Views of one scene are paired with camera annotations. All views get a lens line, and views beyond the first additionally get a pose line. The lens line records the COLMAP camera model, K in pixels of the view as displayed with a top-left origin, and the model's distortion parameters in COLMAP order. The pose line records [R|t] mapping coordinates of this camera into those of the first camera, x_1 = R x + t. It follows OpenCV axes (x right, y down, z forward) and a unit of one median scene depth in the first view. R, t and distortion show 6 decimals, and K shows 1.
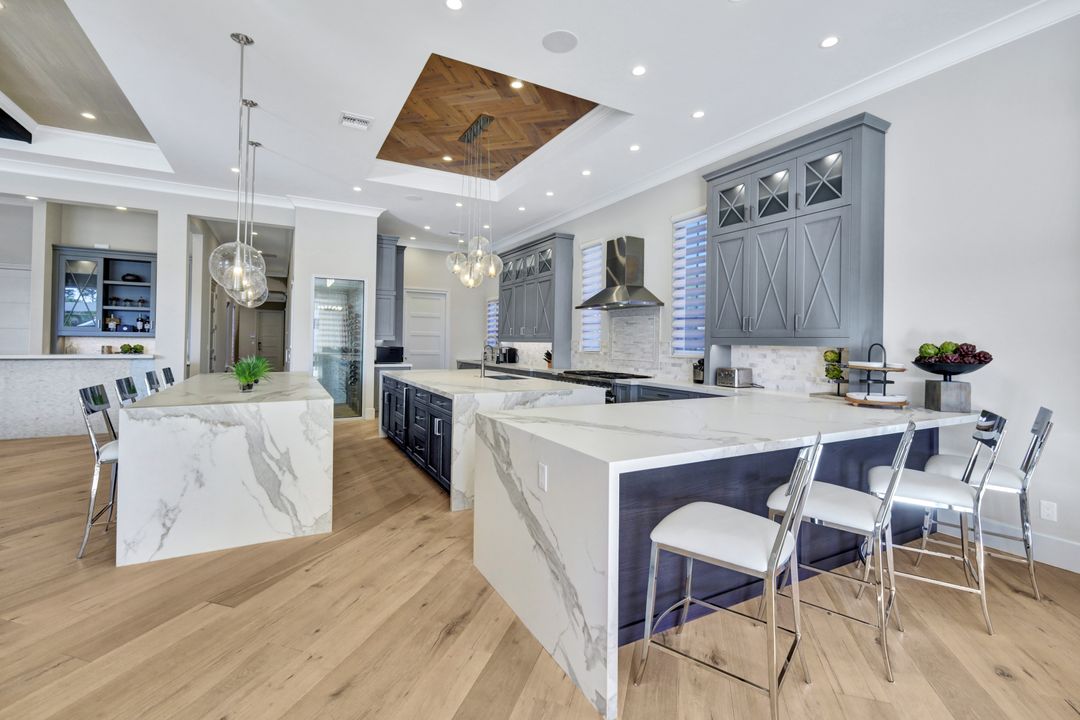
lens RADIAL K [[475.0, 0, 541.8], [0, 475.0, 353.7], [0, 0, 1]] dist [0.000873, -0.000019]
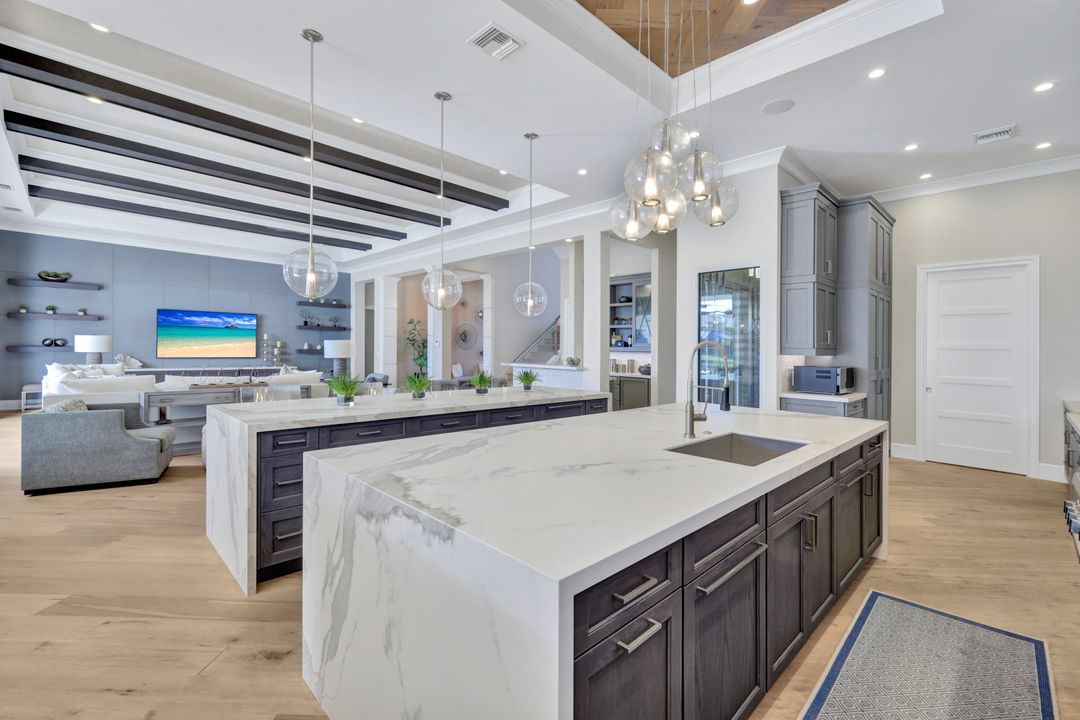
lens RADIAL K [[475.0, 0, 541.8], [0, 475.0, 353.7], [0, 0, 1]] dist [0.000873, -0.000019]
pose [[0.280971, 0.001961, -0.959714, 0.182860], [-0.036825, 0.999284, -0.008739, -0.012835], [0.959009, 0.037796, 0.280842, 0.519373]]
